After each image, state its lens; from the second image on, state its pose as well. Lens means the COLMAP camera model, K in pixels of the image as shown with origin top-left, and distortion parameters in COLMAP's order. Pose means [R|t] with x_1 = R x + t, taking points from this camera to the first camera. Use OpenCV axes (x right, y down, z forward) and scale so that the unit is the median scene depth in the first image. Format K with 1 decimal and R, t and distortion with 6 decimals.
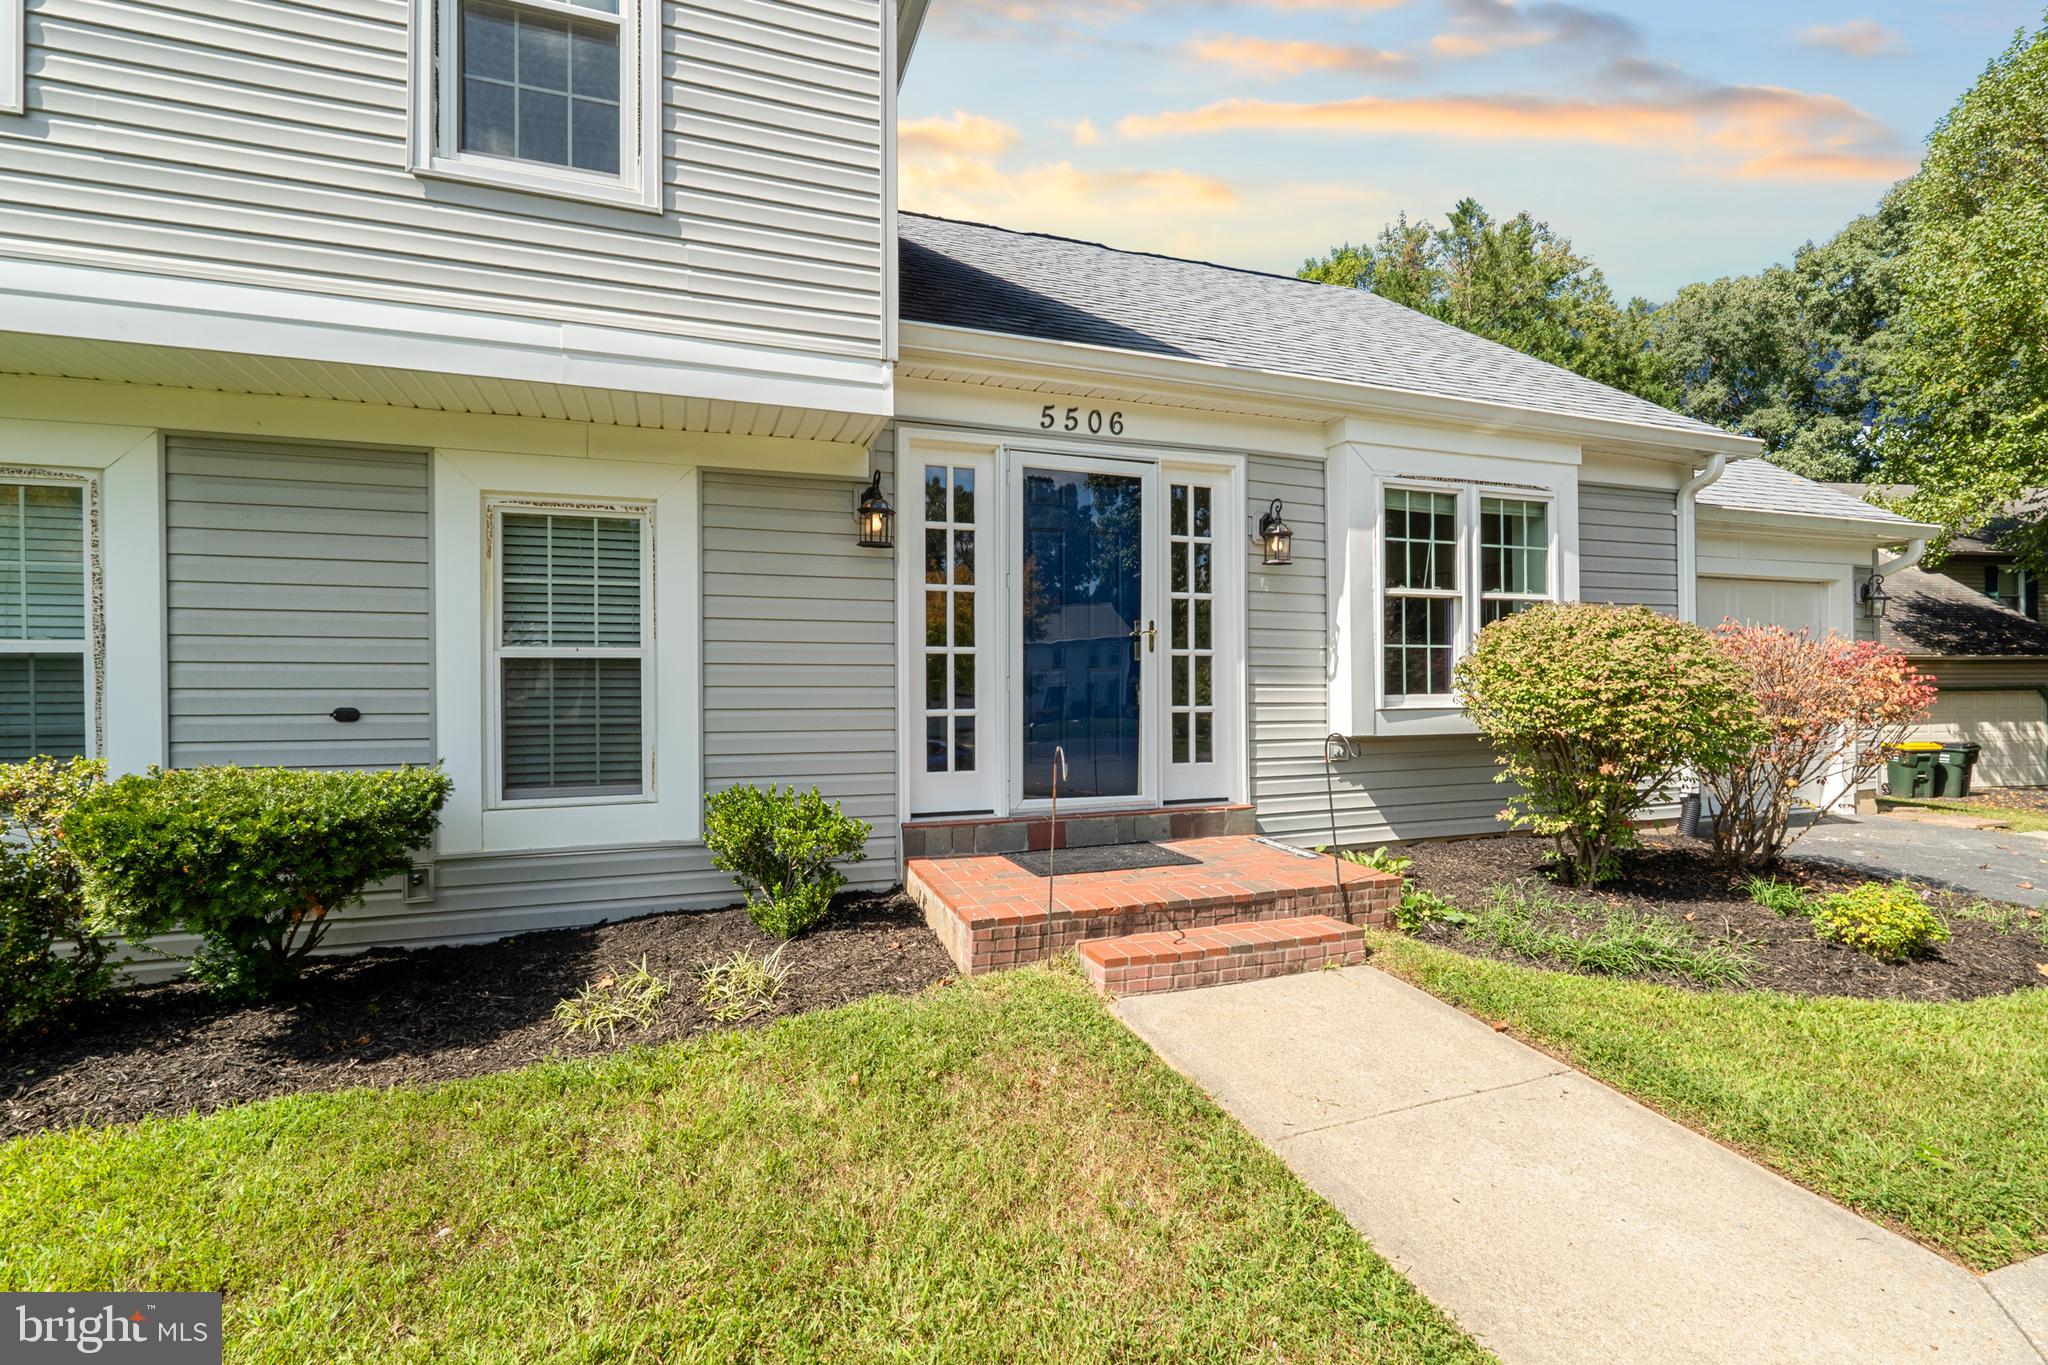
lens RADIAL K [[926.2, 0, 1033.9], [0, 926.2, 685.9], [0, 0, 1]] dist [-0.002800, -0.000270]
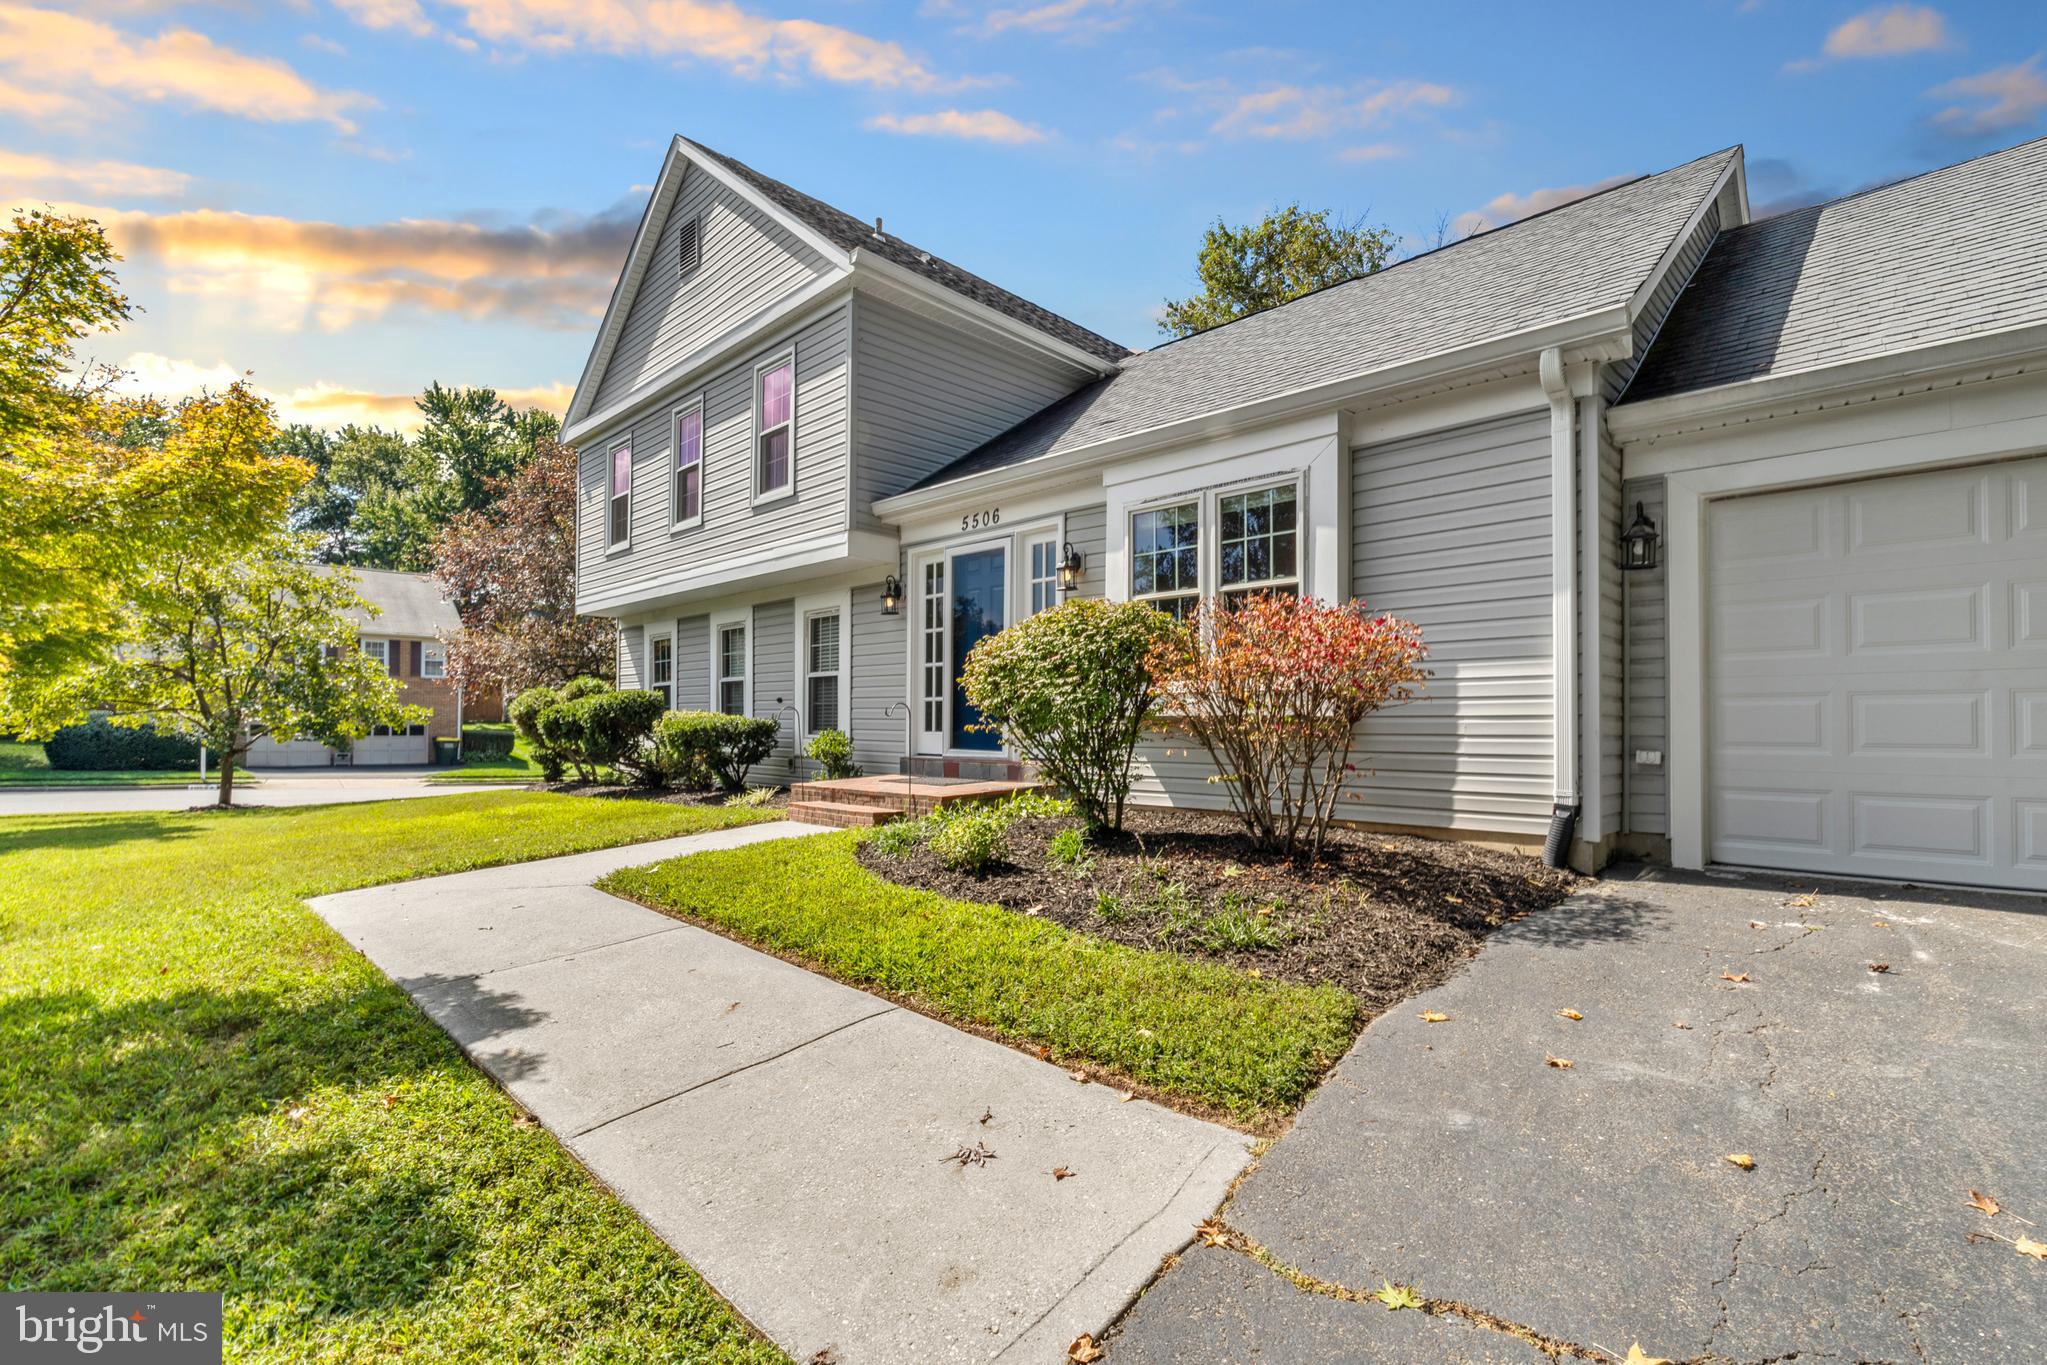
lens RADIAL K [[923.7, 0, 1028.6], [0, 923.7, 717.0], [0, 0, 1]] dist [-0.001216, -0.000146]
pose [[0.433806, 0.000668, -0.901006, 1.477565], [-0.002982, 0.999995, -0.000694, 0.059187], [0.901002, 0.002987, 0.433805, 0.349305]]
